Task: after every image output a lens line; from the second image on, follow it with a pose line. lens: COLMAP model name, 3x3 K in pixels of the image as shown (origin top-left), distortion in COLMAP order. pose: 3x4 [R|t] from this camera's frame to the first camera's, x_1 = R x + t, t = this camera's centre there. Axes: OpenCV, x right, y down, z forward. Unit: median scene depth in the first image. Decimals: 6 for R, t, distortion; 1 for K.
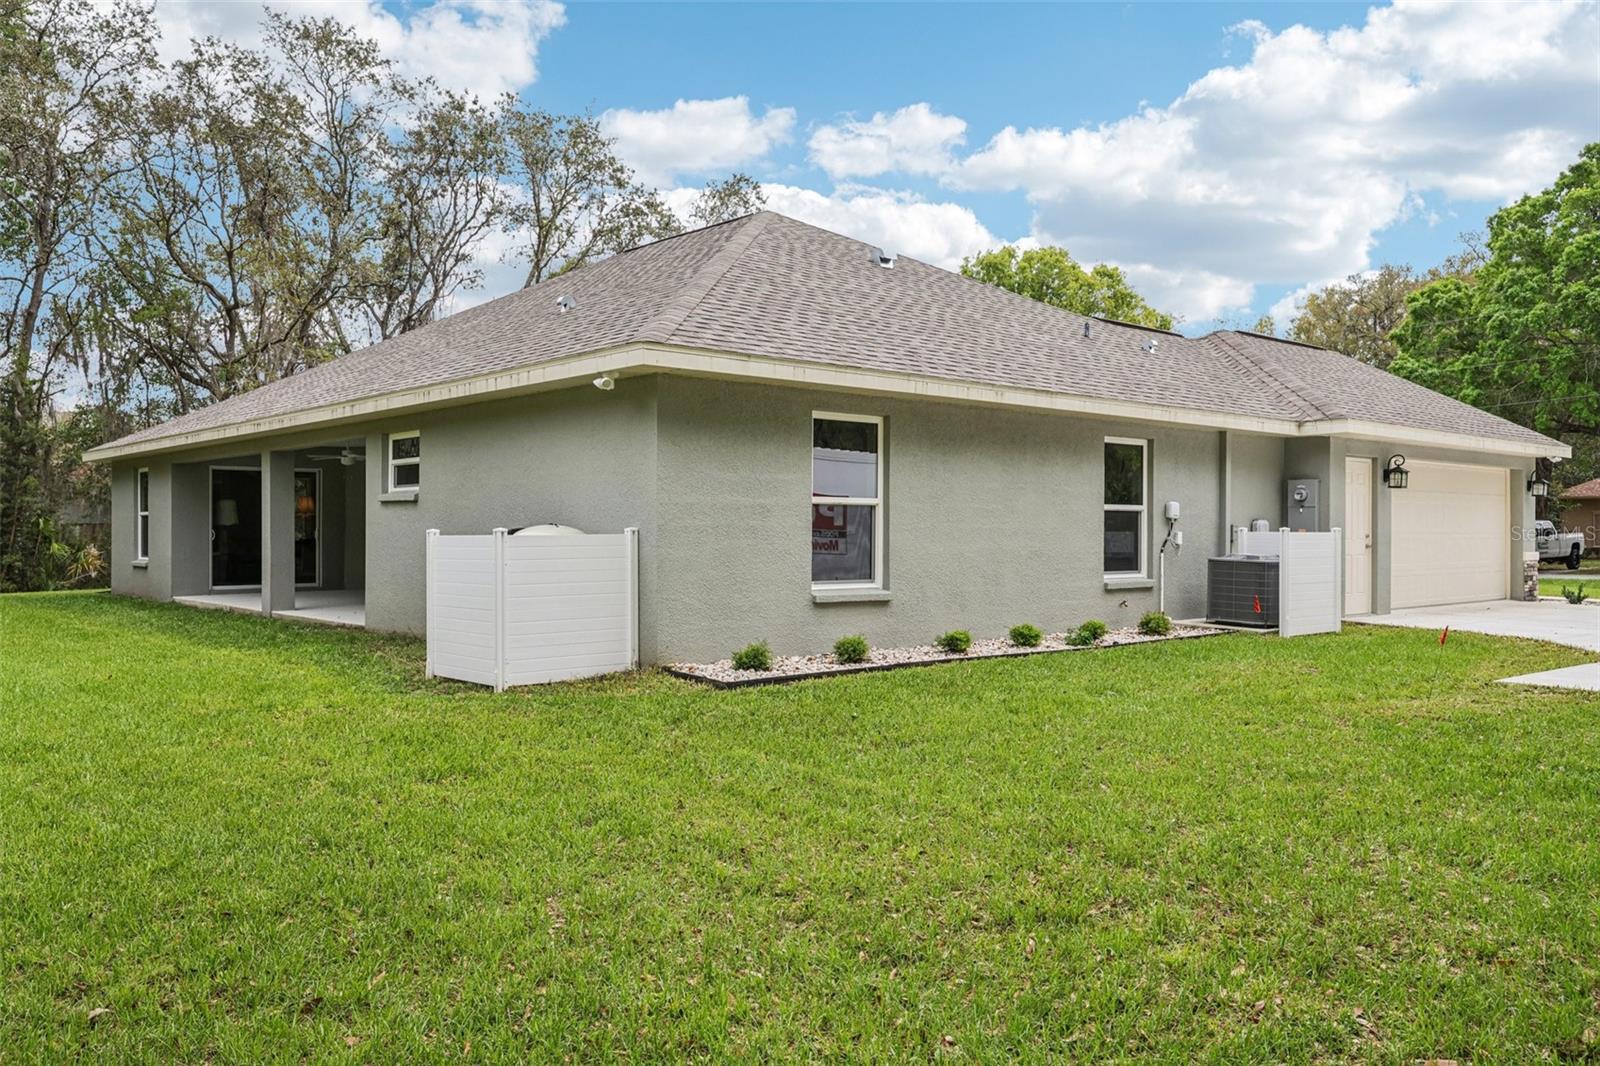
lens RADIAL K [[1265.2, 0, 798.8], [0, 1265.2, 536.7], [0, 0, 1]] dist [0.001588, -0.008420]
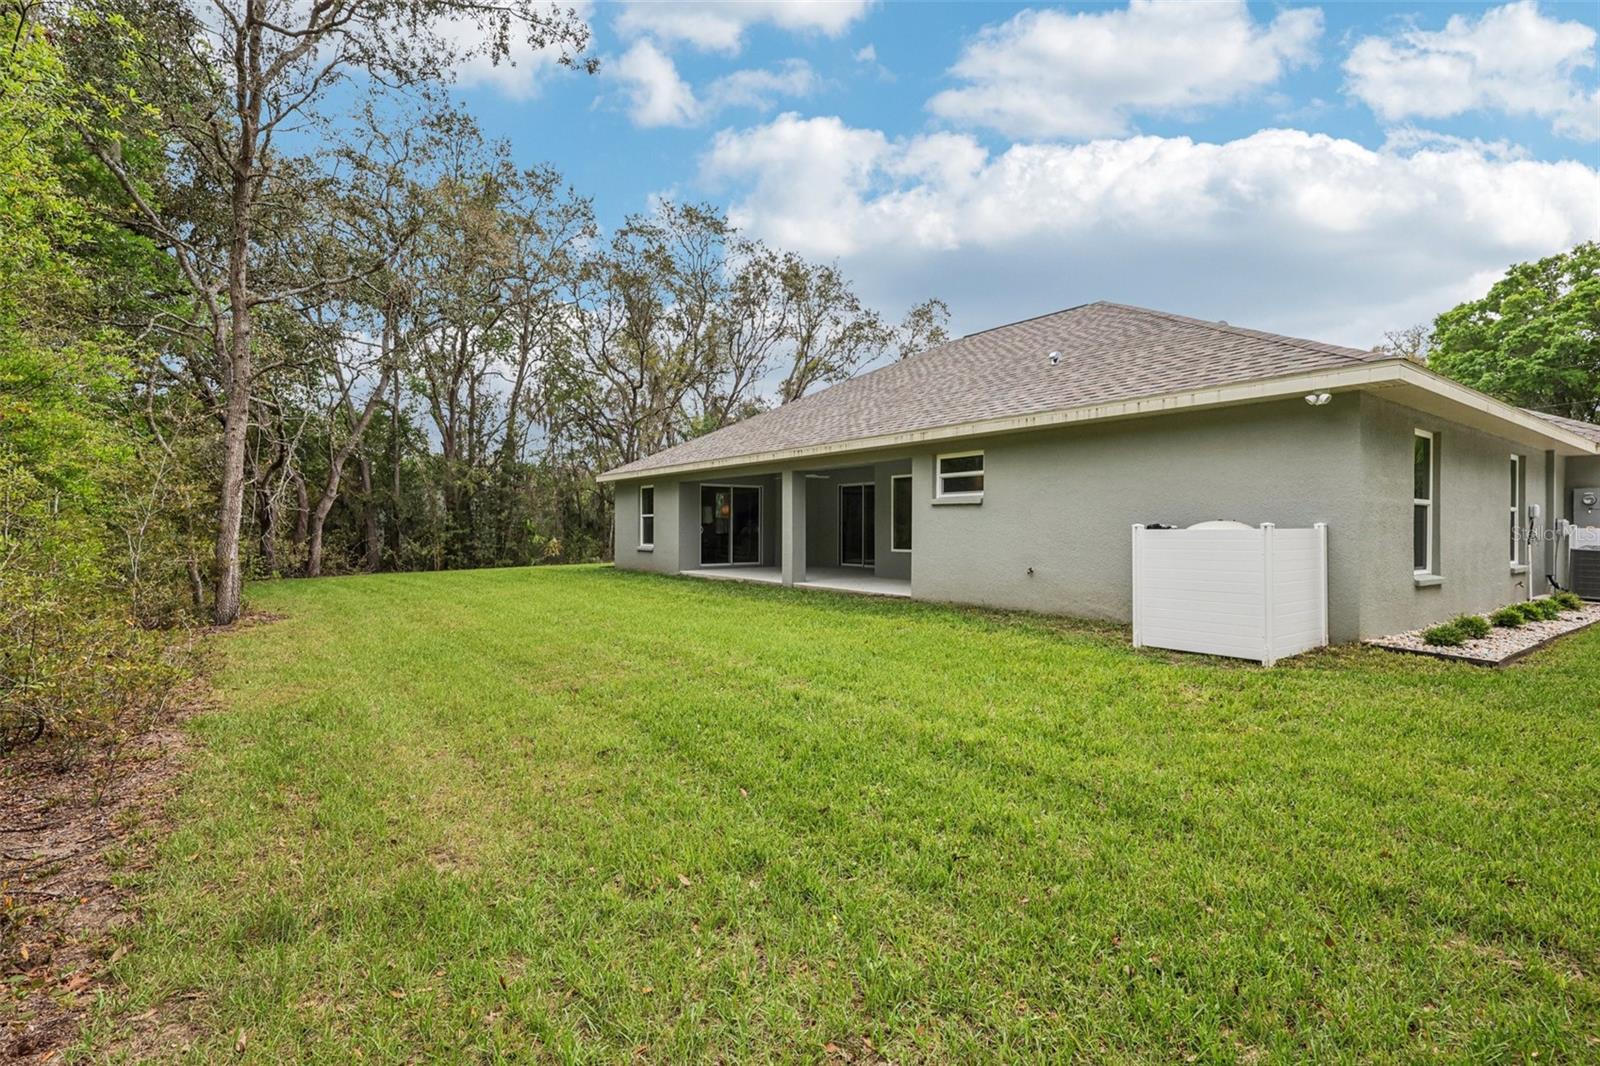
lens RADIAL K [[744.9, 0, 803.8], [0, 744.9, 529.7], [0, 0, 1]] dist [-0.001507, 0.001588]
pose [[0.997032, 0.000720, -0.076989, -0.316297], [-0.000874, 0.999998, -0.001969, 0.000457], [0.076987, 0.002031, 0.997030, 0.153300]]
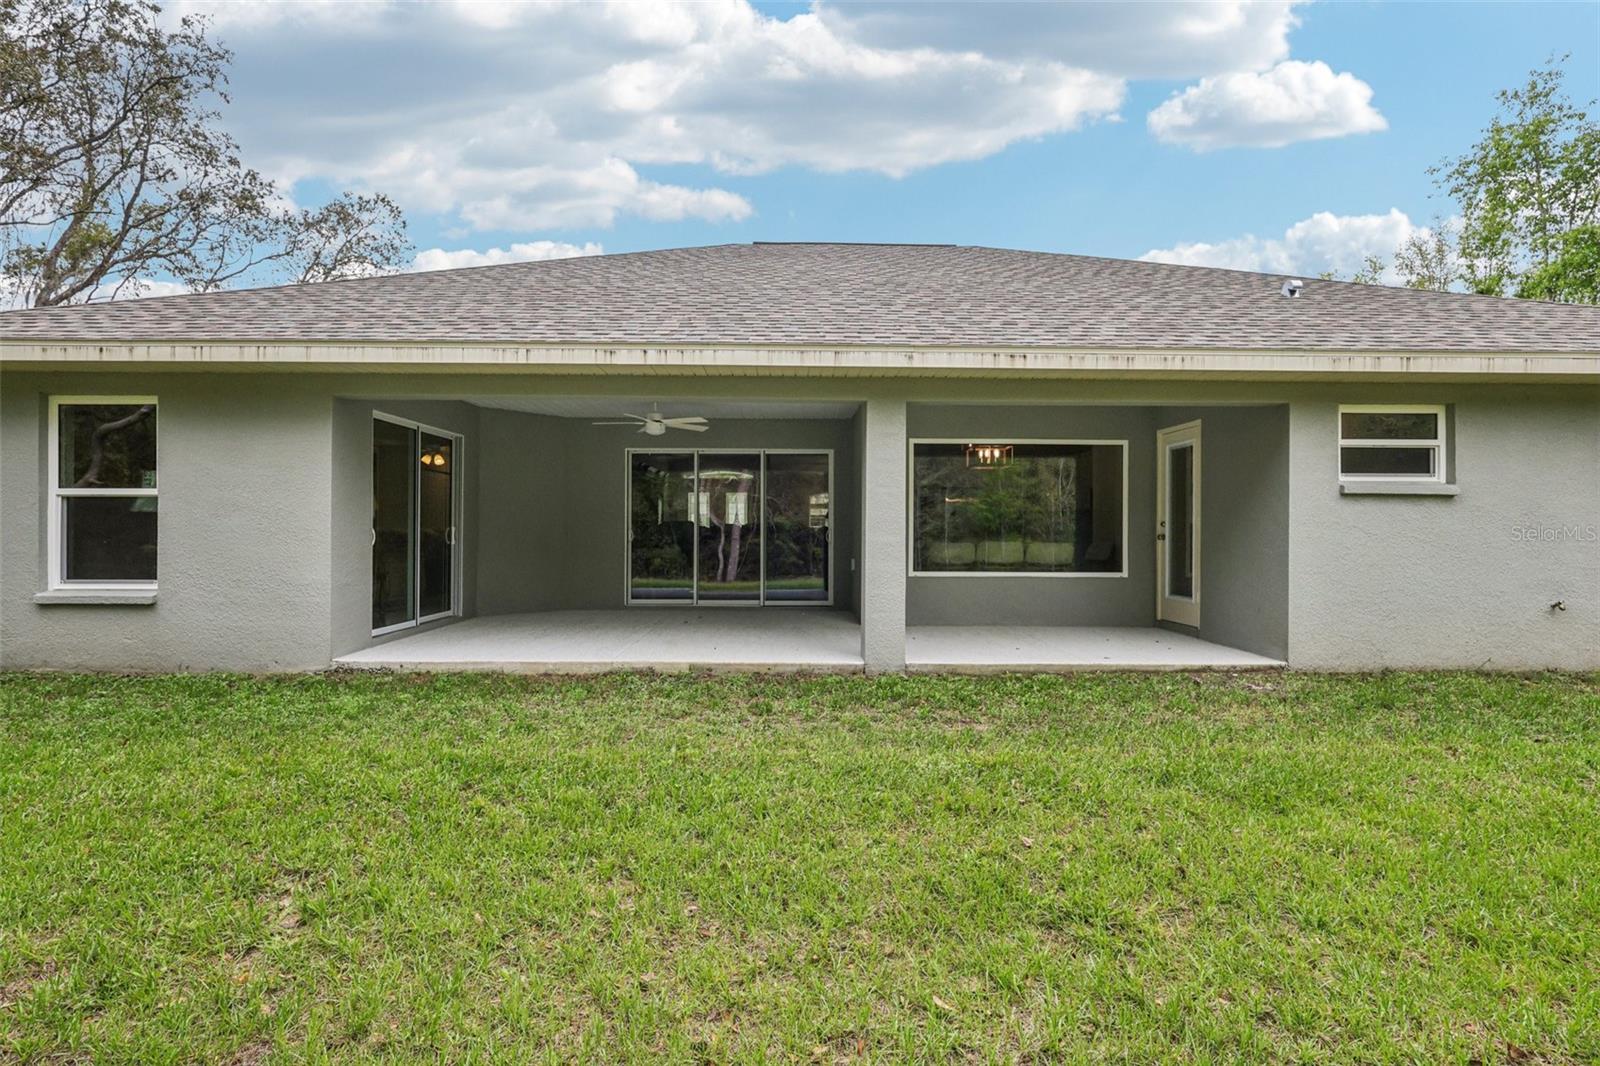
lens RADIAL K [[744.9, 0, 810.0], [0, 744.9, 534.9], [0, 0, 1]] dist [-0.001507, 0.001588]
pose [[0.649090, 0.004821, 0.760696, -0.670121], [-0.000577, 0.999983, -0.005844, -0.000867], [-0.760711, 0.003354, 0.649082, 0.743209]]
